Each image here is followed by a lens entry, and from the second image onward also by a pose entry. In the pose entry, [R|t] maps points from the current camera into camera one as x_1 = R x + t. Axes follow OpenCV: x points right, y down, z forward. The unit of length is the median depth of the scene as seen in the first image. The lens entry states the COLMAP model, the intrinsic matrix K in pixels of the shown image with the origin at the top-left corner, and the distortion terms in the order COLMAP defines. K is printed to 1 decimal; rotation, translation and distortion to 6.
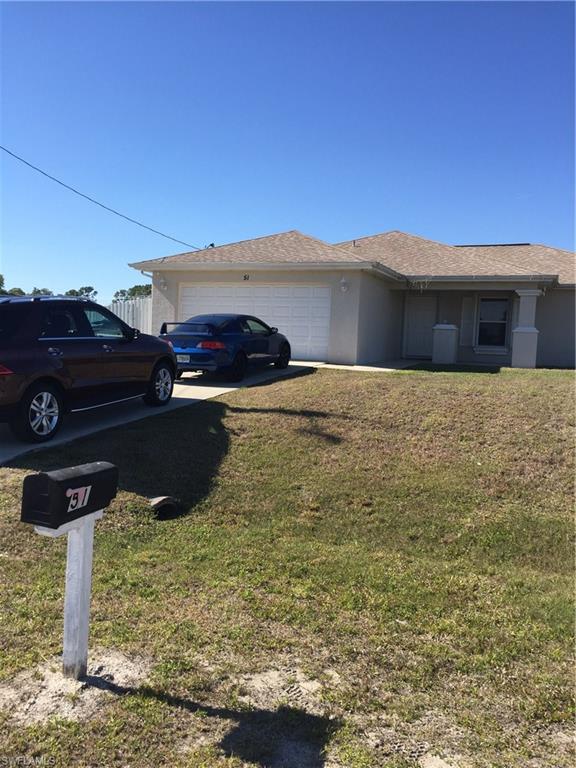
lens RADIAL K [[654.7, 0, 288.0], [0, 654.7, 384.0], [0, 0, 1]] dist [0.013611, 0.007176]
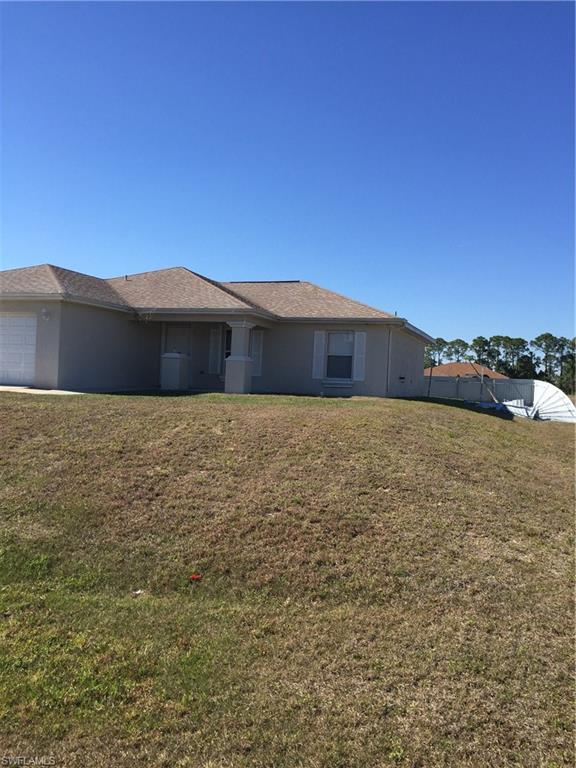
lens RADIAL K [[654.7, 0, 288.0], [0, 654.7, 384.0], [0, 0, 1]] dist [0.013611, 0.007176]
pose [[0.996357, 0.003107, 0.085224, 0.350303], [0.001407, 0.998601, -0.052859, 0.017414], [-0.085269, 0.052787, 0.994959, -0.086384]]
